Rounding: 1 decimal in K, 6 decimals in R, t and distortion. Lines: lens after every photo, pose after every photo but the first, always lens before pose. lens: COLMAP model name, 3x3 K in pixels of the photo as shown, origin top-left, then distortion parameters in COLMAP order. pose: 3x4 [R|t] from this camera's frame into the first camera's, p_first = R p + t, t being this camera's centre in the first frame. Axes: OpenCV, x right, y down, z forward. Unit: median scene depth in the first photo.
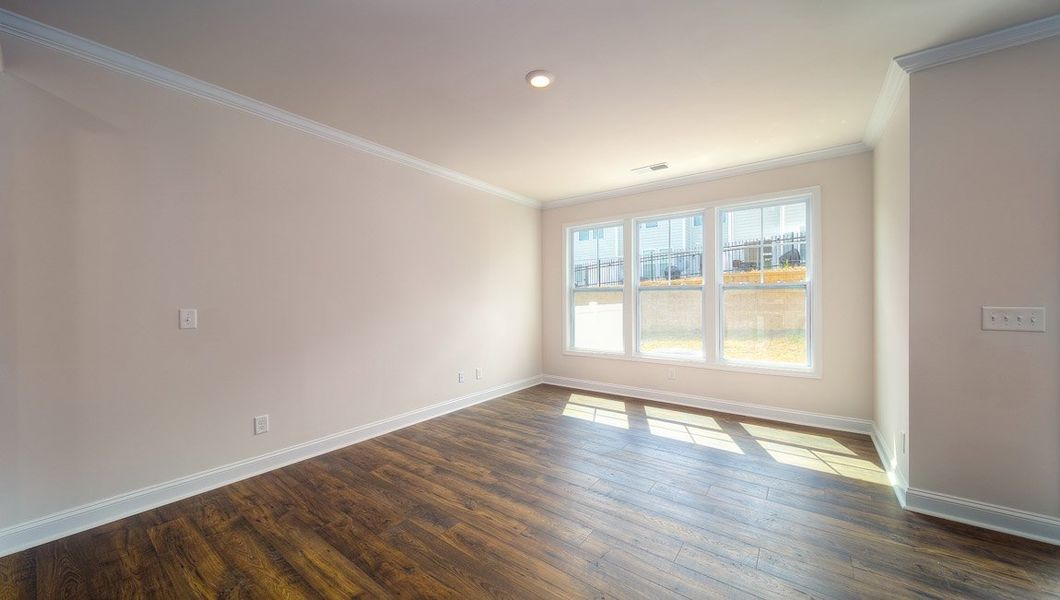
lens RADIAL K [[374.7, 0, 535.4], [0, 374.7, 300.4], [0, 0, 1]] dist [-0.003104, -0.000488]
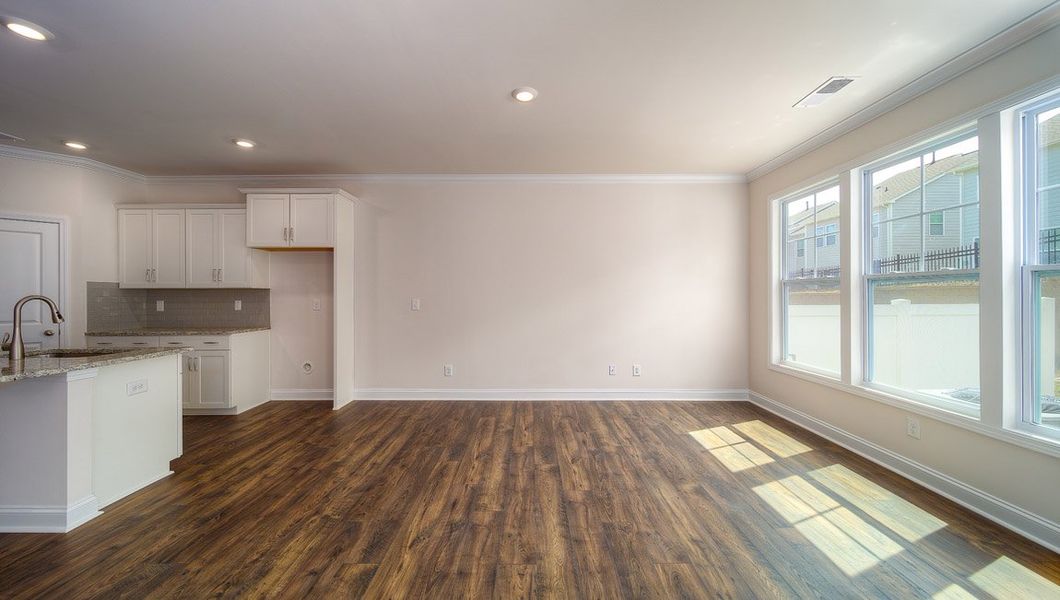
lens RADIAL K [[374.7, 0, 529.2], [0, 374.7, 296.6], [0, 0, 1]] dist [-0.003104, -0.000488]
pose [[0.590300, 0.009612, -0.807127, 0.766921], [-0.006362, 0.999953, 0.007256, -0.006145], [0.807159, 0.000852, 0.590334, 0.310560]]
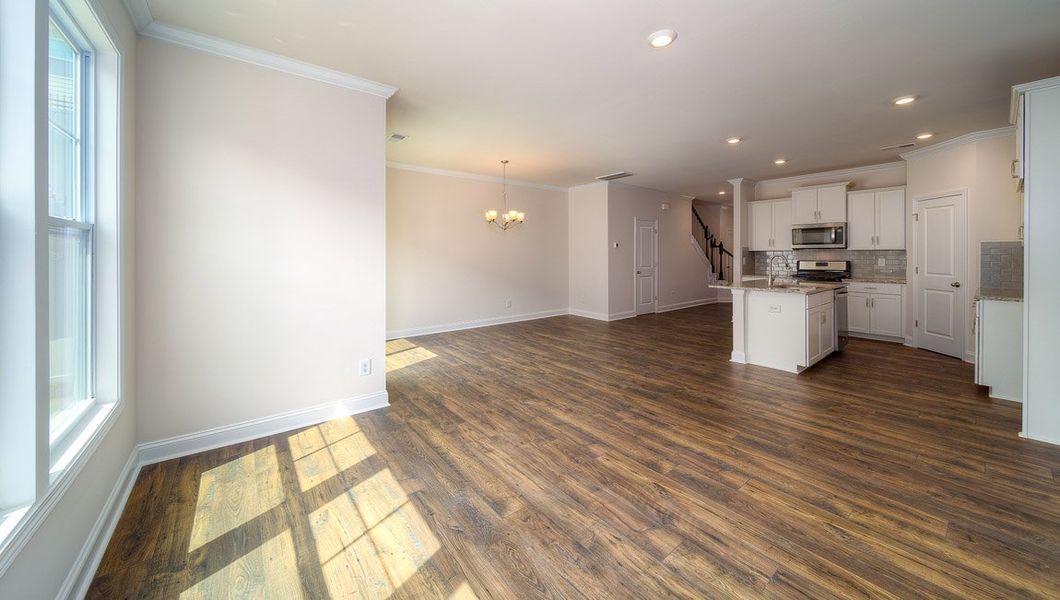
lens RADIAL K [[374.7, 0, 529.5], [0, 374.7, 255.3], [0, 0, 1]] dist [-0.003104, -0.000488]
pose [[-0.962554, 0.009961, 0.270908, 0.072179], [0.011227, 0.999932, 0.003126, -0.010781], [-0.270859, 0.006051, -0.962600, 1.762749]]
